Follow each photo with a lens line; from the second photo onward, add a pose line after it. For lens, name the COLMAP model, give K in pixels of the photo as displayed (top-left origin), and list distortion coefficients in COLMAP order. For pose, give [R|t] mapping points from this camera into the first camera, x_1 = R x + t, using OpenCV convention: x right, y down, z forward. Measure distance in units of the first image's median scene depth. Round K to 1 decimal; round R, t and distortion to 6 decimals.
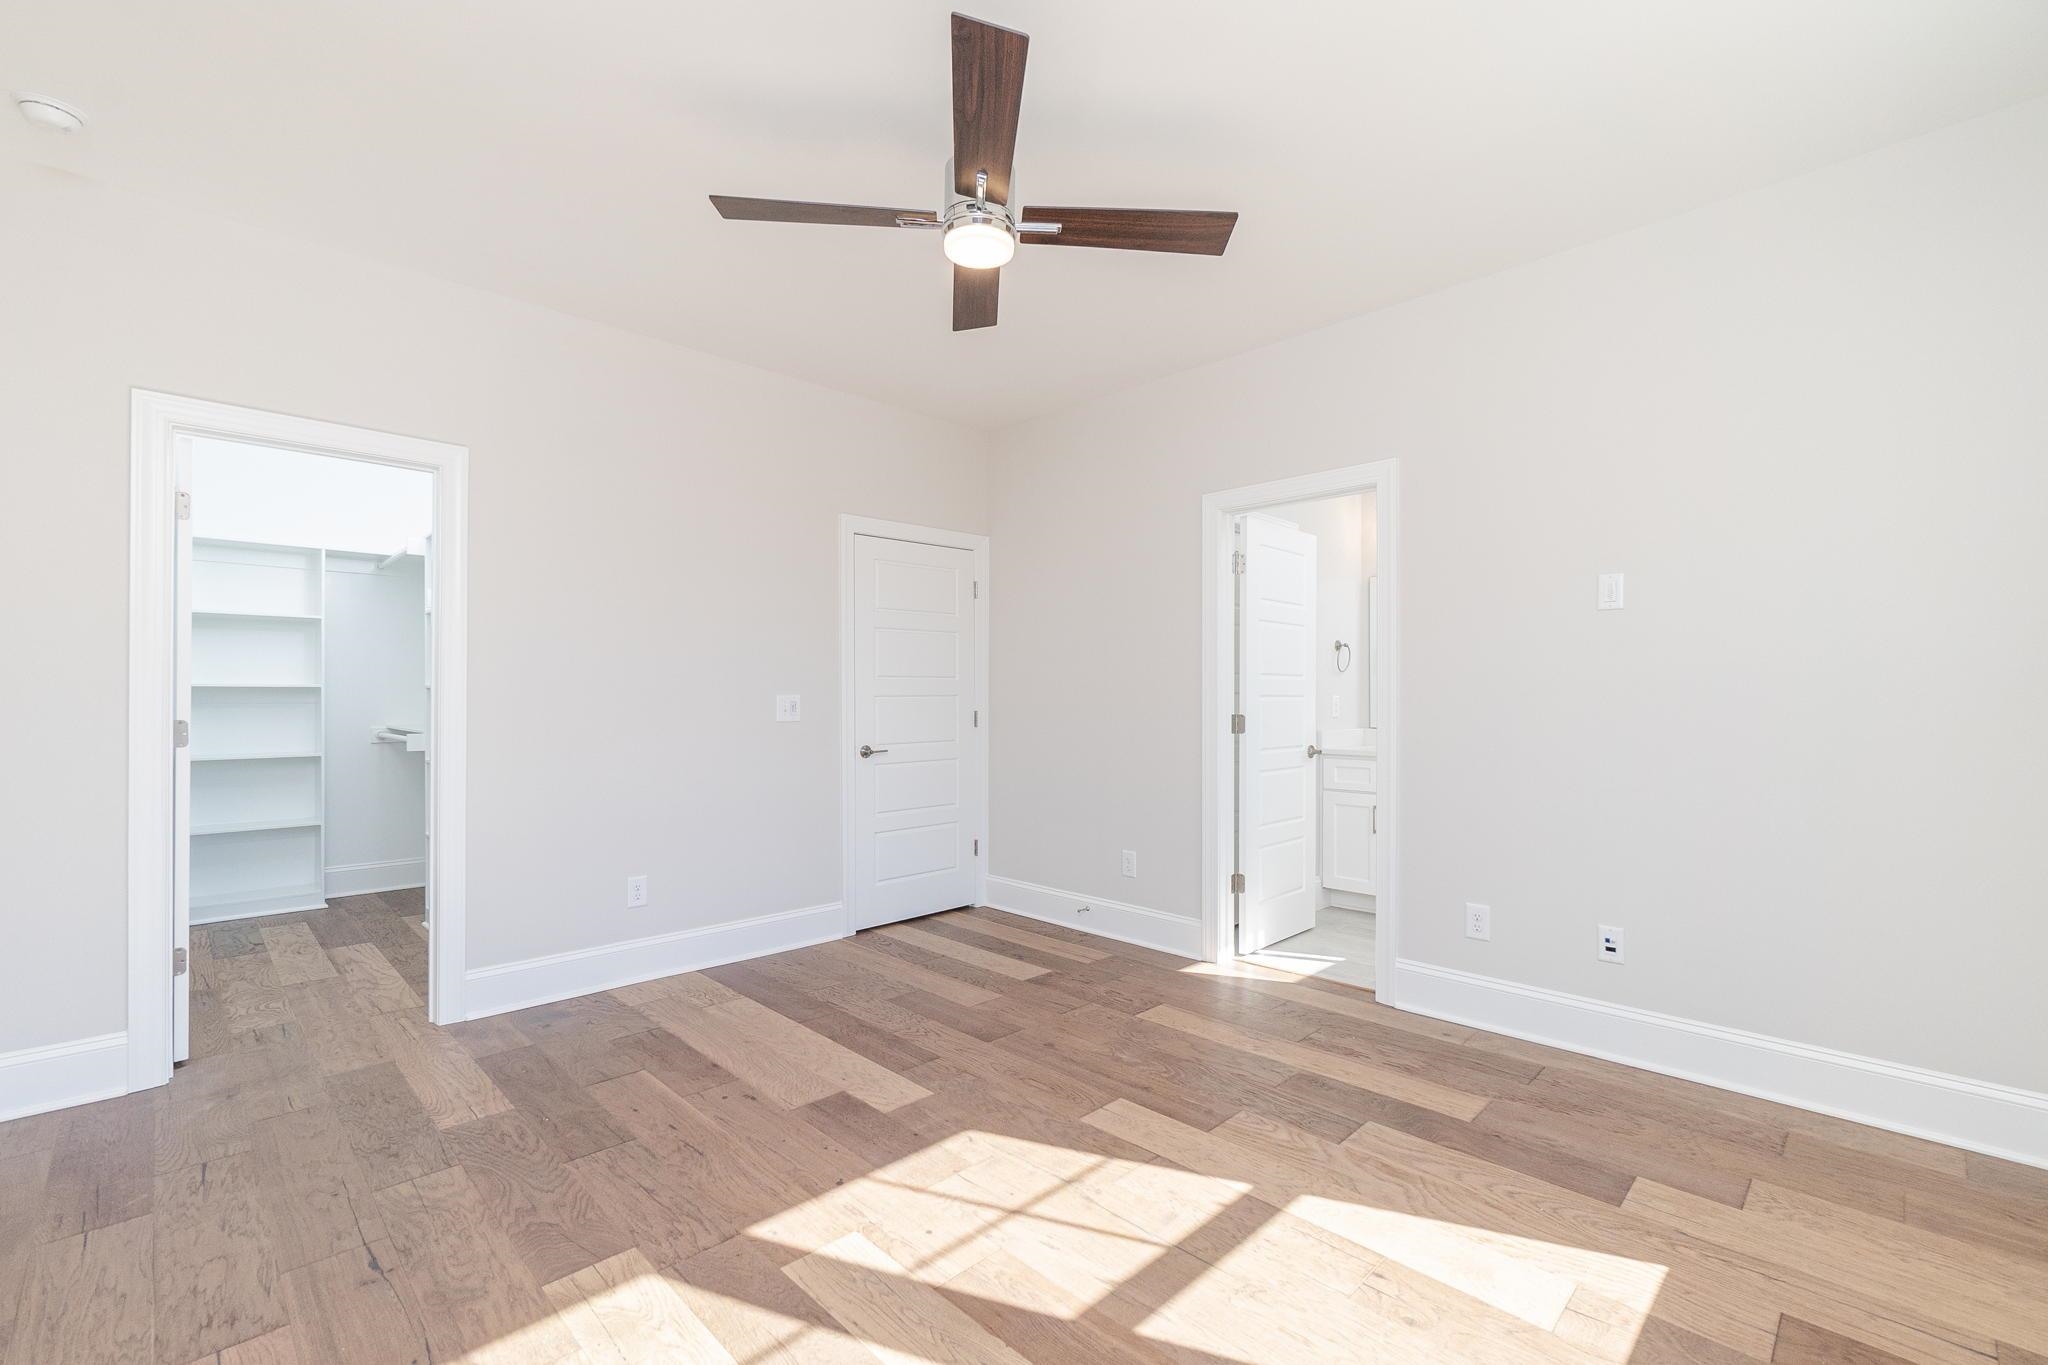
lens RADIAL K [[895.2, 0, 1021.4], [0, 895.2, 685.6], [0, 0, 1]] dist [-0.008025, 0.000652]
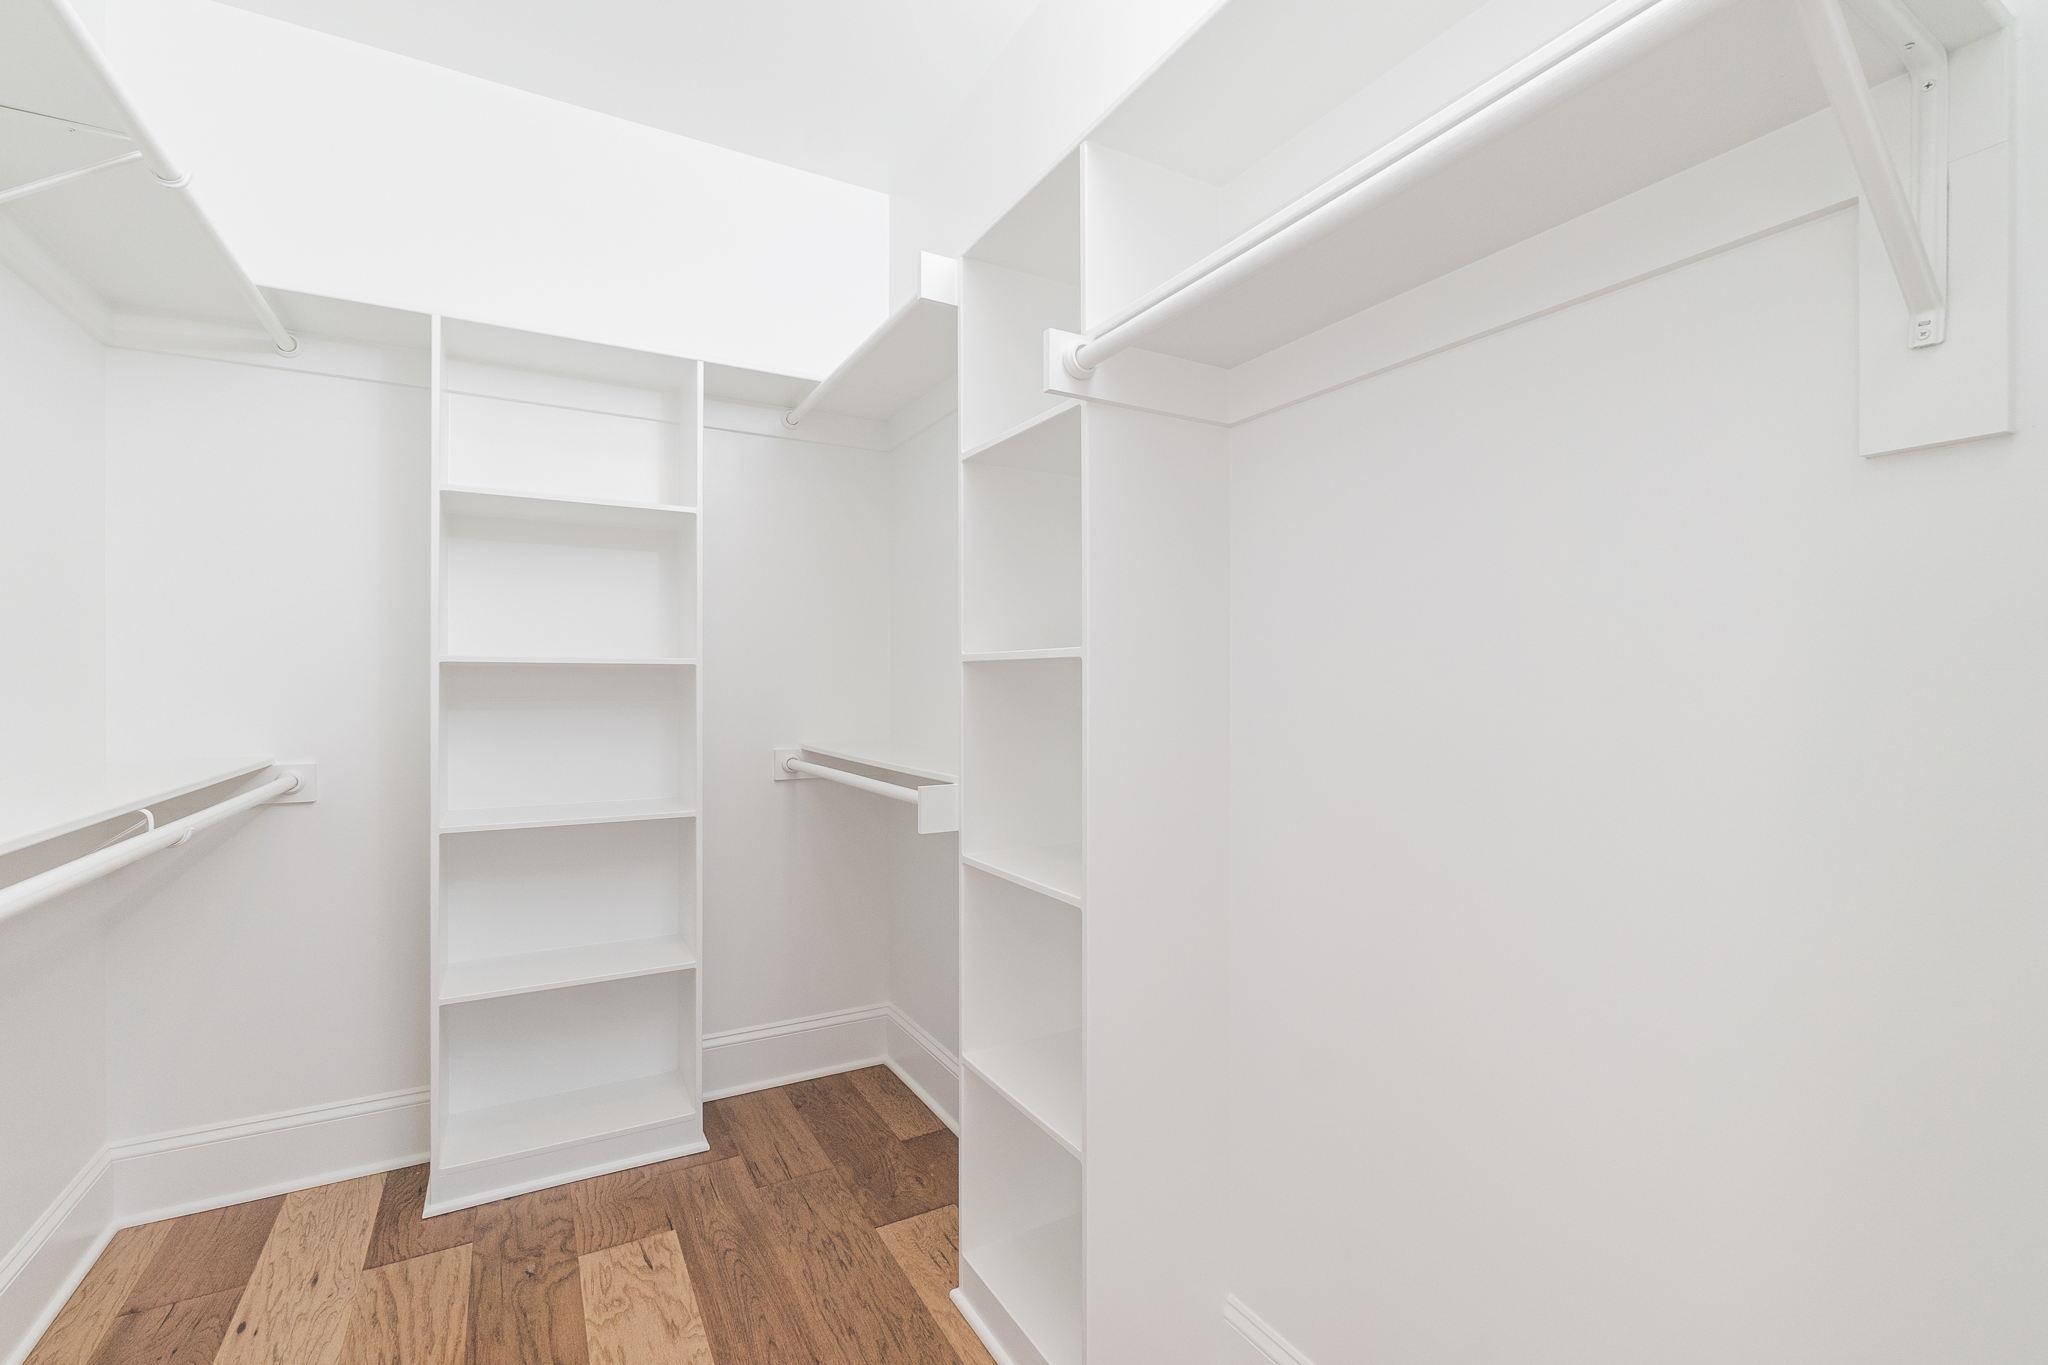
lens RADIAL K [[895.2, 0, 1026.1], [0, 895.2, 667.9], [0, 0, 1]] dist [-0.008025, 0.000652]
pose [[0.971162, -0.004169, -0.238385, -0.163234], [0.001272, 0.999924, -0.012302, 0.002968], [0.238418, 0.011644, 0.971093, 0.189995]]
